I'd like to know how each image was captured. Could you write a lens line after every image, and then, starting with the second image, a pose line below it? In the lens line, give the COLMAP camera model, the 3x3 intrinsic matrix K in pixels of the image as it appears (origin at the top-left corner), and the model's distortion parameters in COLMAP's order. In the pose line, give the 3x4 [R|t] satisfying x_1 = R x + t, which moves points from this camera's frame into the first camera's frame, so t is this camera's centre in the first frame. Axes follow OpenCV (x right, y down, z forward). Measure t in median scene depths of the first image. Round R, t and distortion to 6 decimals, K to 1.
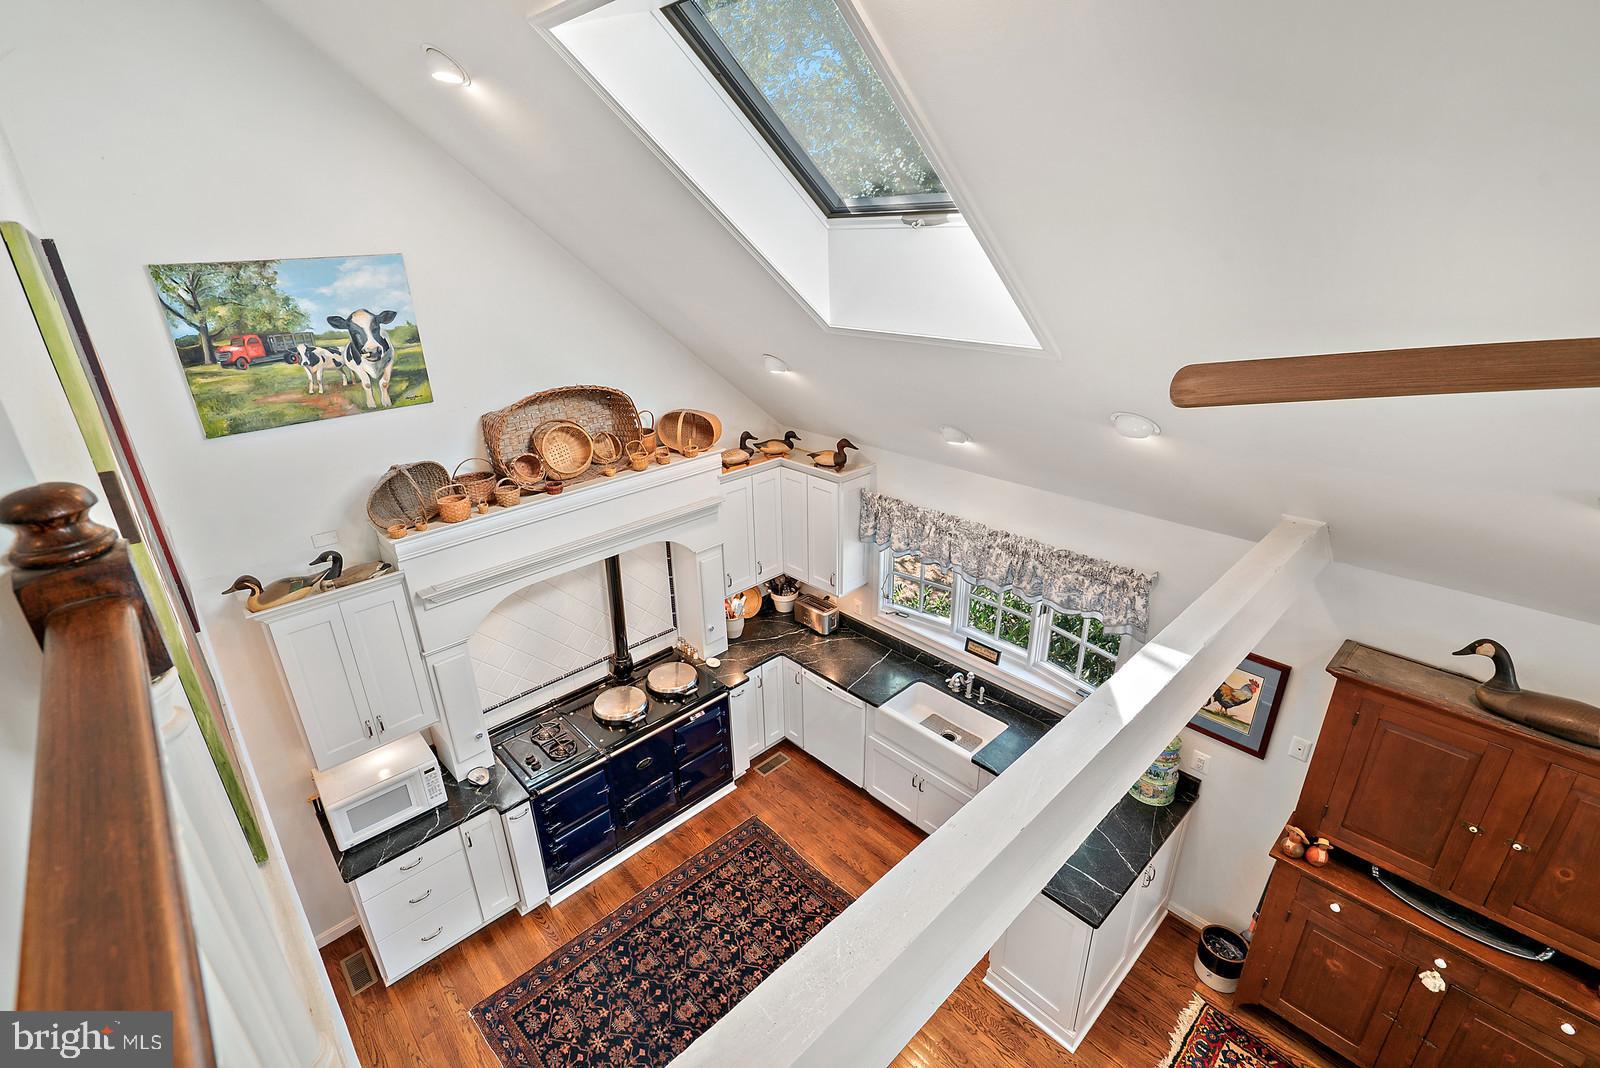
lens RADIAL K [[743.1, 0, 785.1], [0, 743.1, 518.1], [0, 0, 1]] dist [-0.013107, 0.000512]
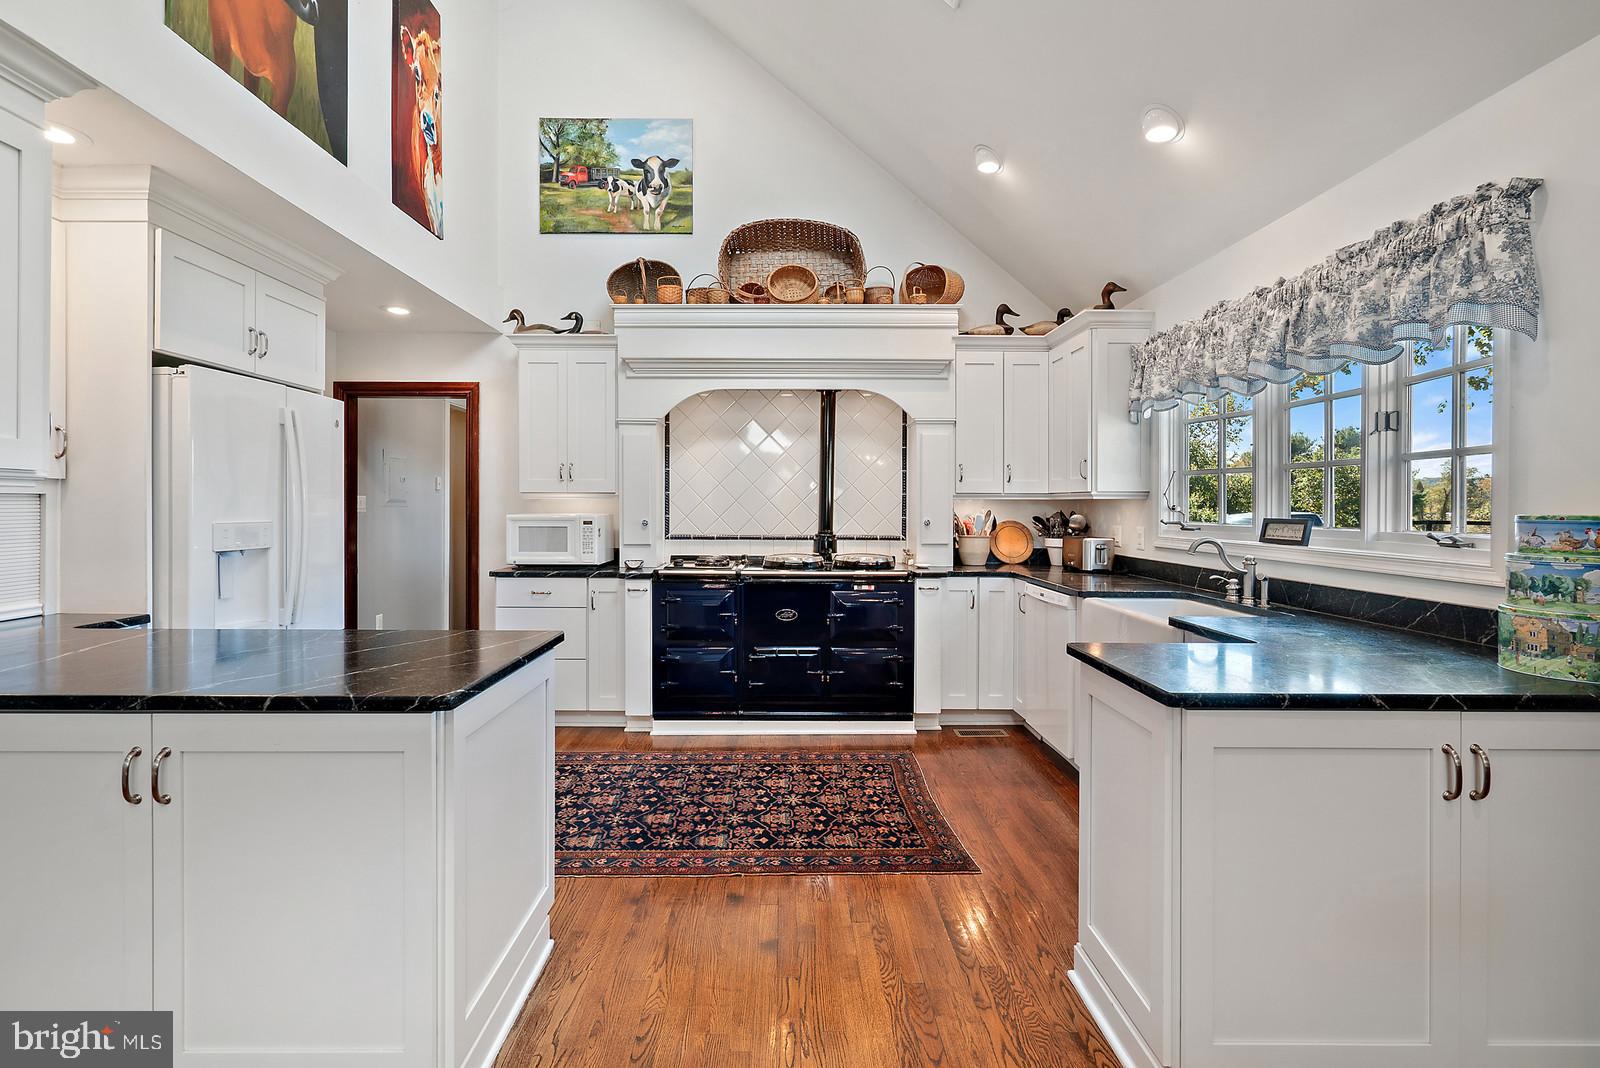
lens RADIAL K [[743.1, 0, 785.1], [0, 743.1, 518.1], [0, 0, 1]] dist [-0.013107, 0.000512]
pose [[0.731057, 0.028078, -0.681738, 0.500464], [-0.281538, 0.922544, -0.263911, 0.578460], [0.621523, 0.384869, 0.682337, 0.467942]]
